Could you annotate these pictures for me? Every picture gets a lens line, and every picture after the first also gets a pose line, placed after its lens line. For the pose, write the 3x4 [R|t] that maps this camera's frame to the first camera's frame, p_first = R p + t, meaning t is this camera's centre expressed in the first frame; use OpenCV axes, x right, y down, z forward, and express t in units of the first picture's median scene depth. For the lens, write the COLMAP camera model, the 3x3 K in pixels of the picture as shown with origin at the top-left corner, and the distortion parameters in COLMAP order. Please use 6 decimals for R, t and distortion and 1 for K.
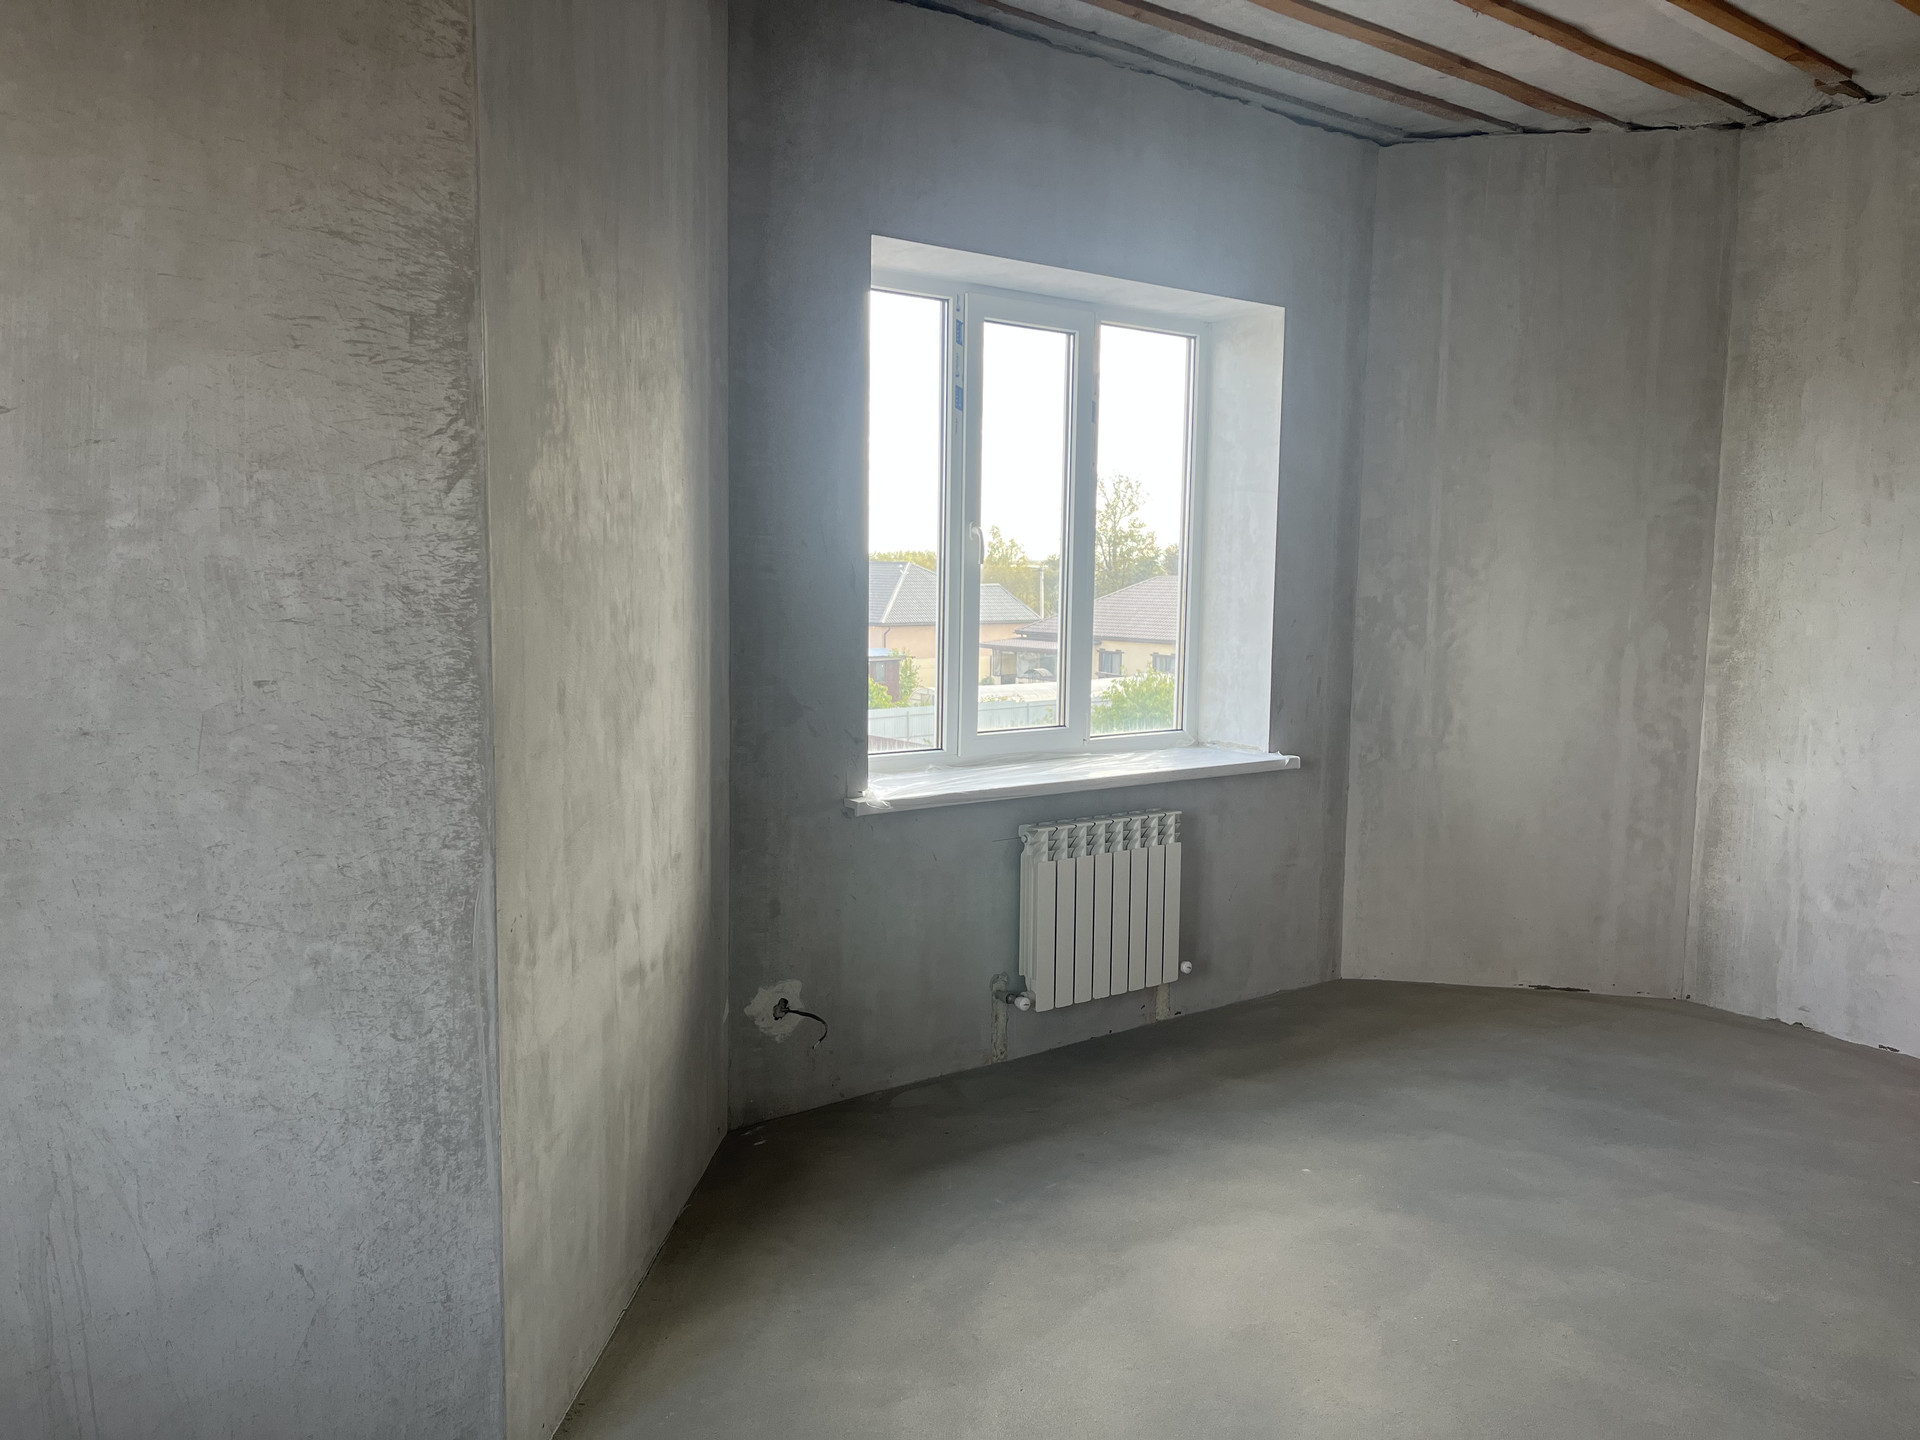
lens RADIAL K [[1461.9, 0, 954.1], [0, 1461.9, 718.5], [0, 0, 1]] dist [0.068560, -0.097479]
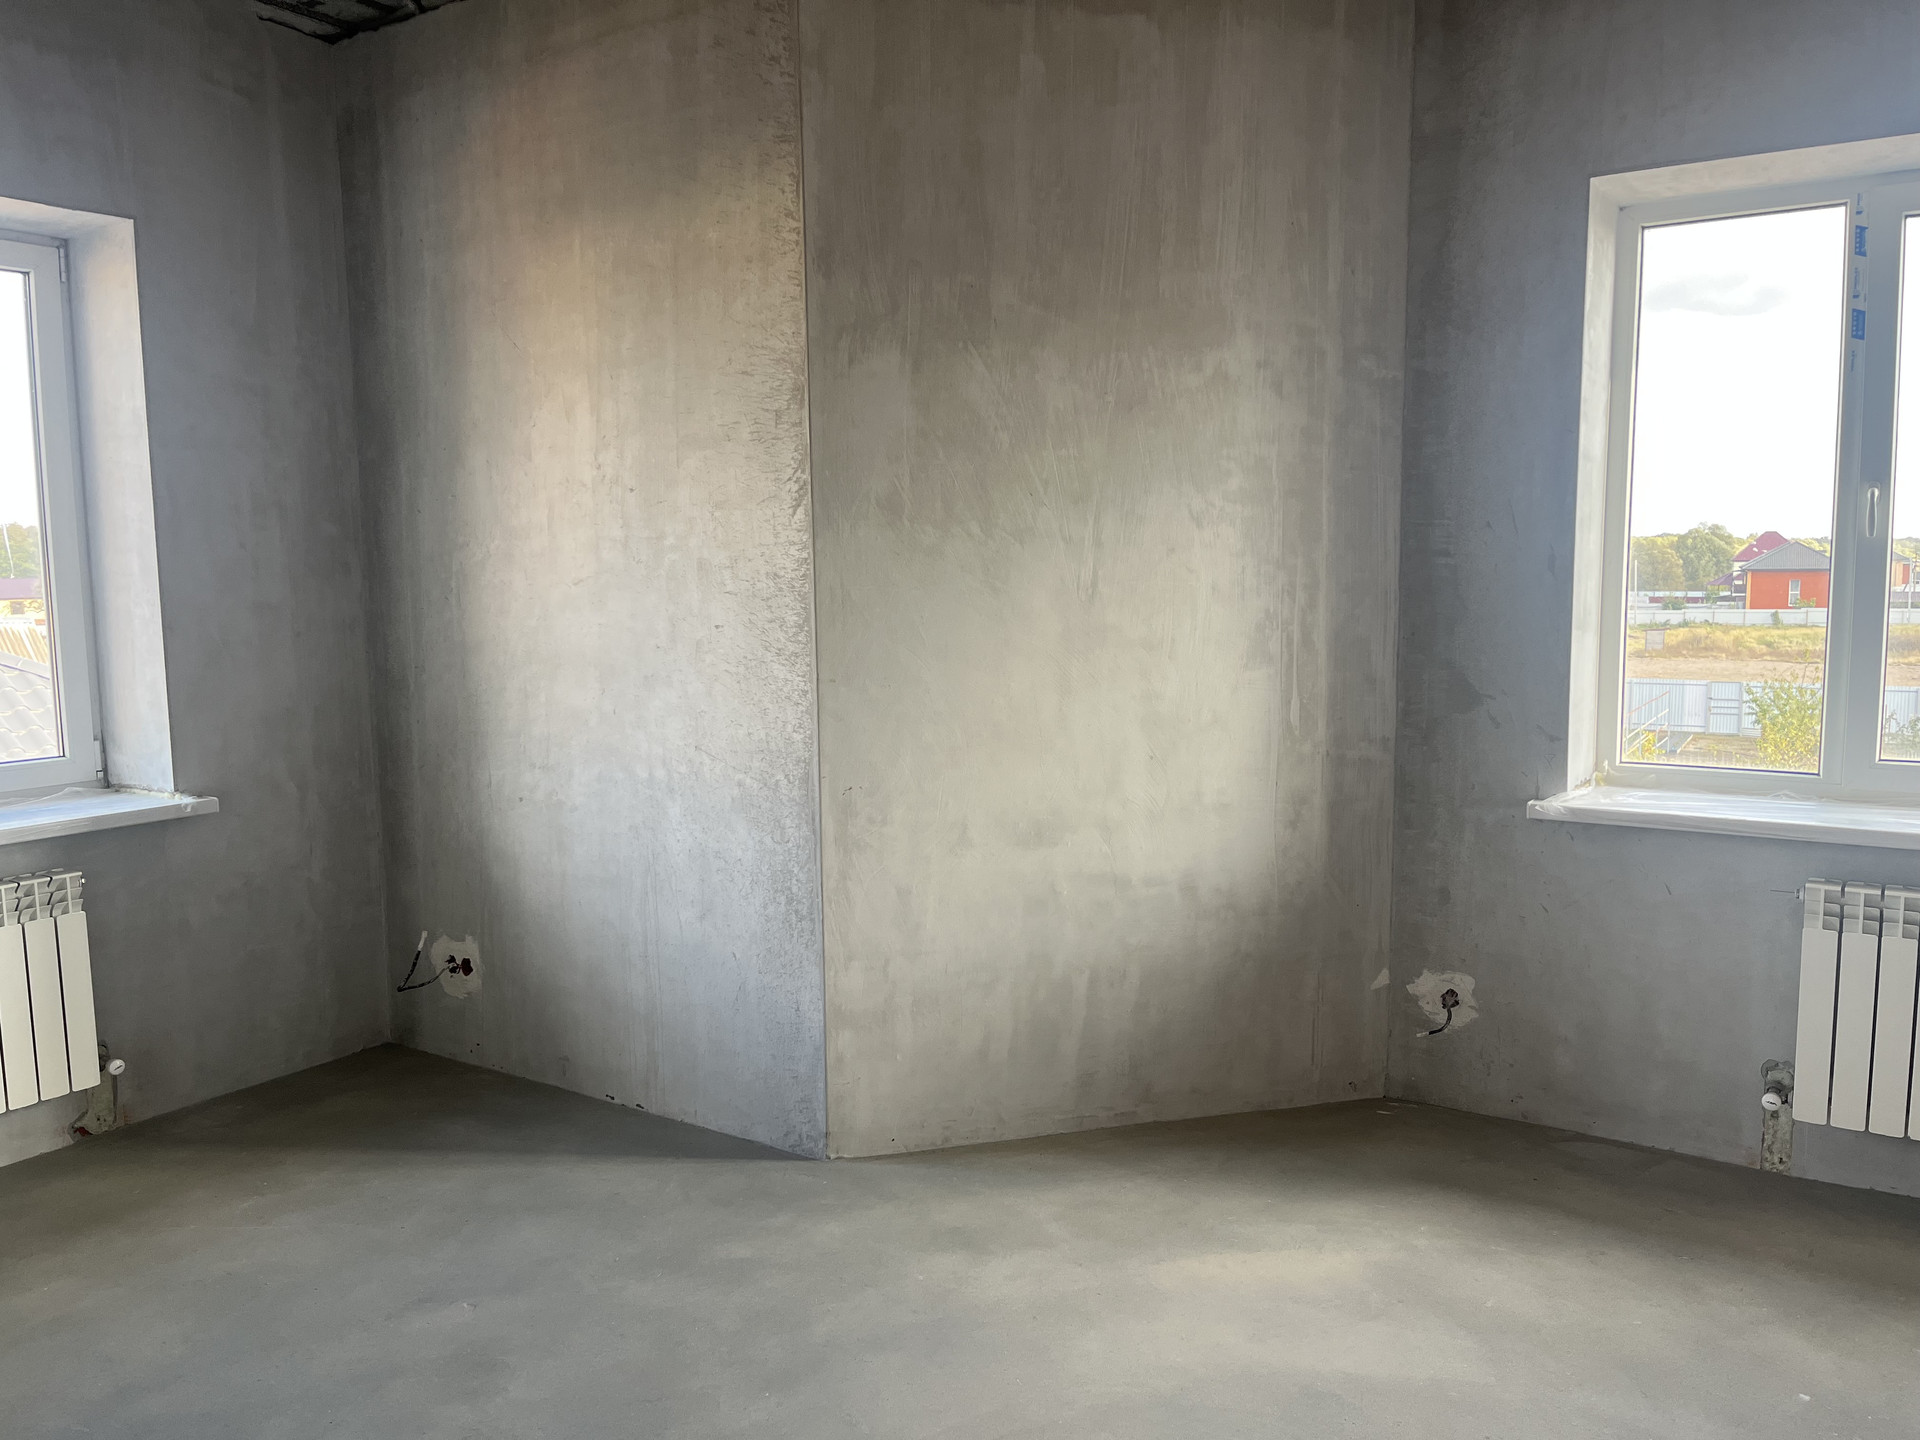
lens RADIAL K [[1453.7, 0, 949.5], [0, 1453.7, 726.5], [0, 0, 1]] dist [0.072204, -0.099455]
pose [[0.325859, 0.086725, -0.941432, 0.679211], [-0.081874, 0.994631, 0.063287, -0.019402], [0.941867, 0.056456, 0.331210, 0.341885]]
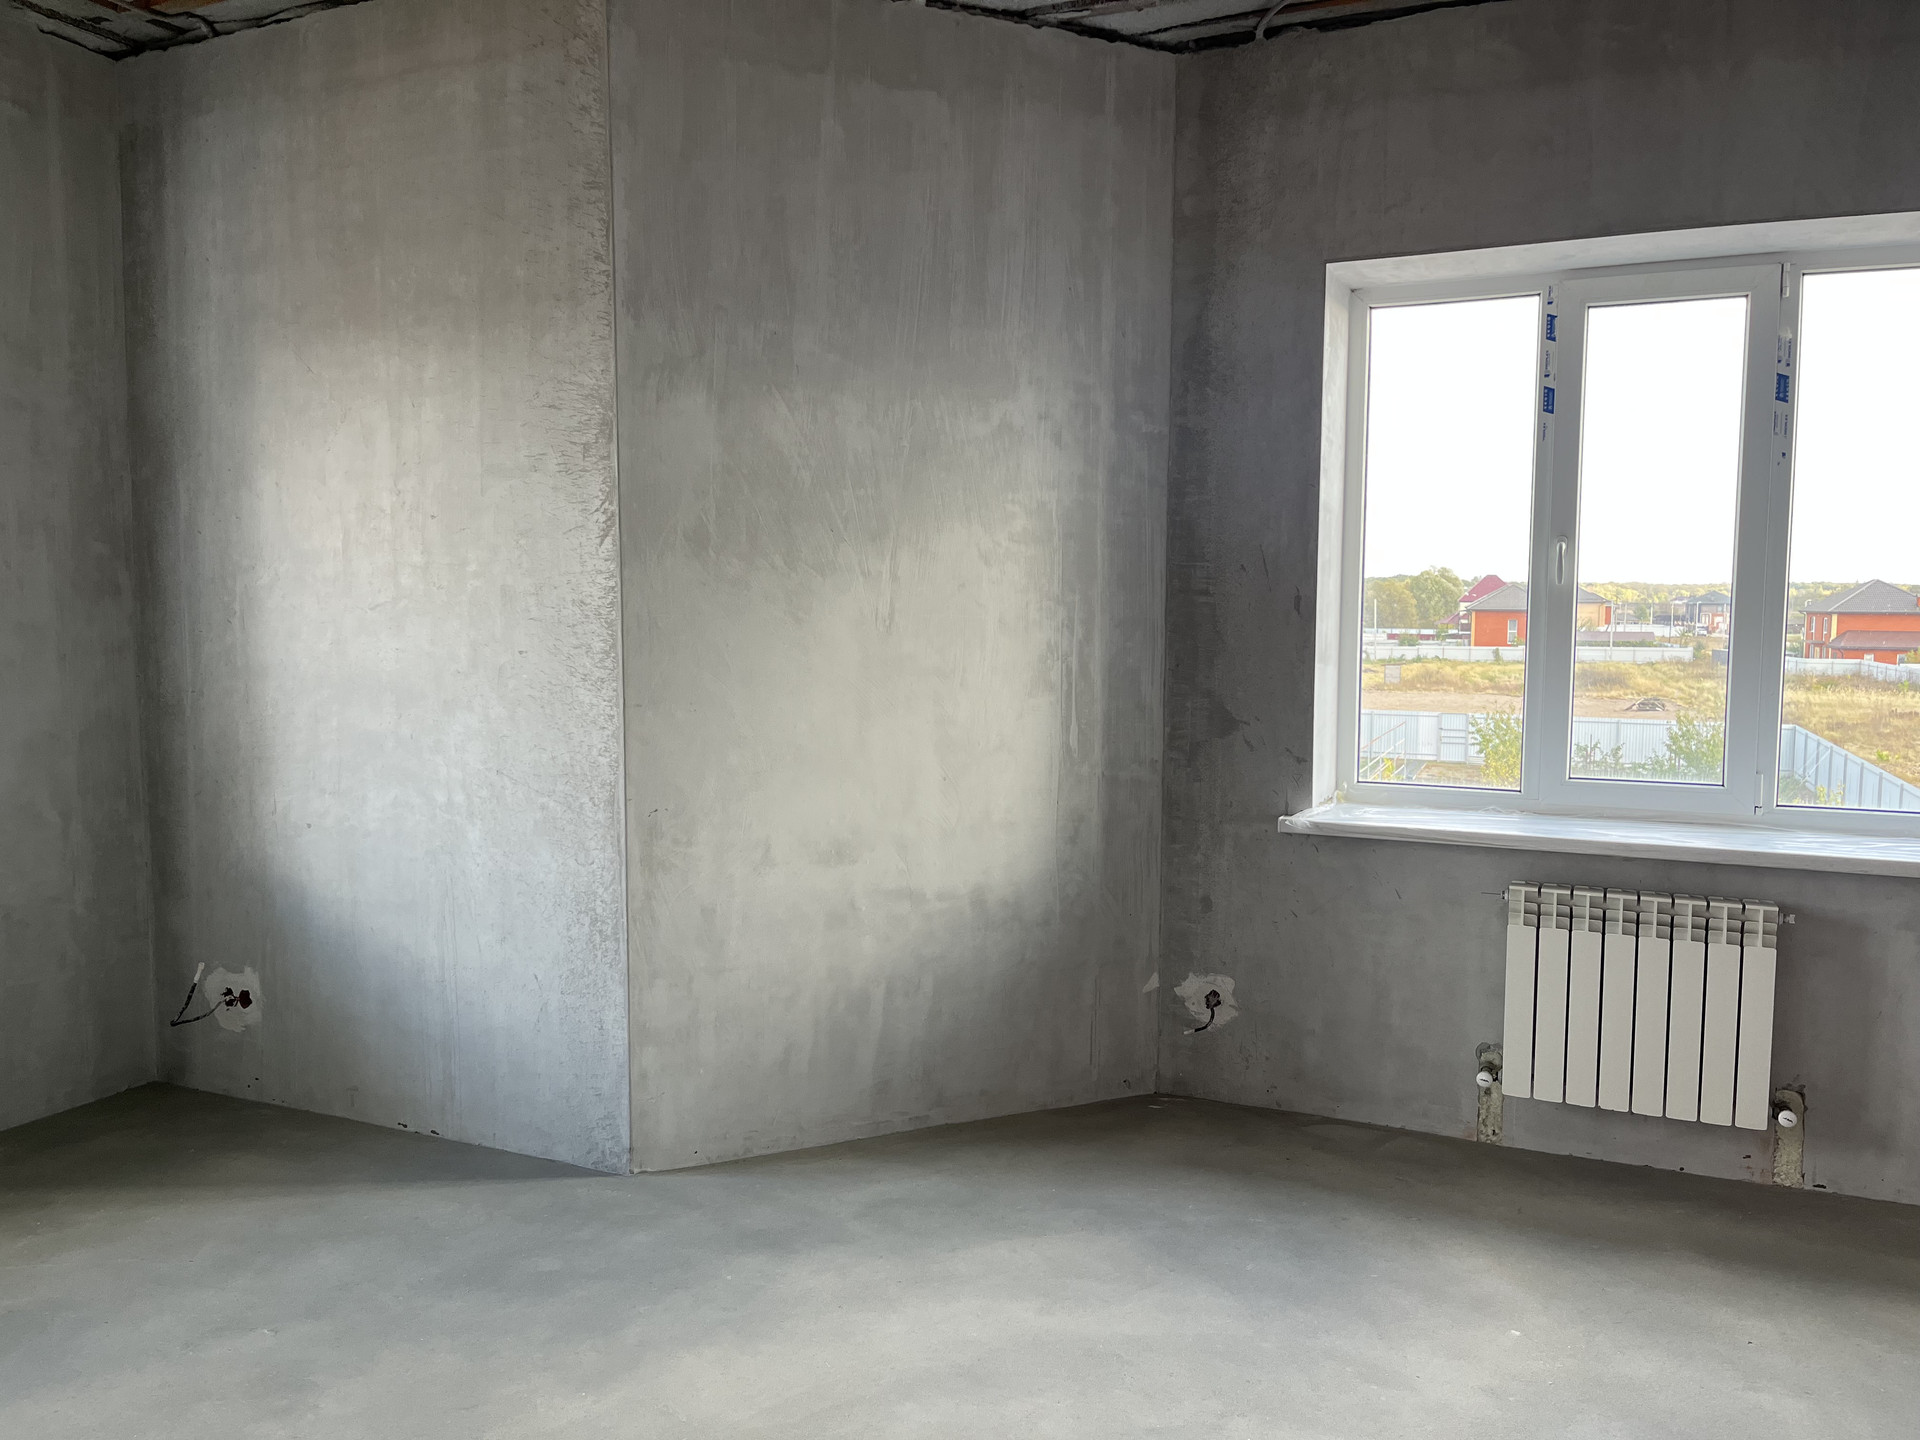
lens RADIAL K [[1465.0, 0, 957.3], [0, 1465.0, 721.0], [0, 0, 1]] dist [0.059269, -0.078934]
pose [[0.471509, 0.064155, -0.879525, 0.724920], [-0.088437, 0.995762, 0.025223, -0.016660], [0.877416, 0.065890, 0.475184, 0.304779]]
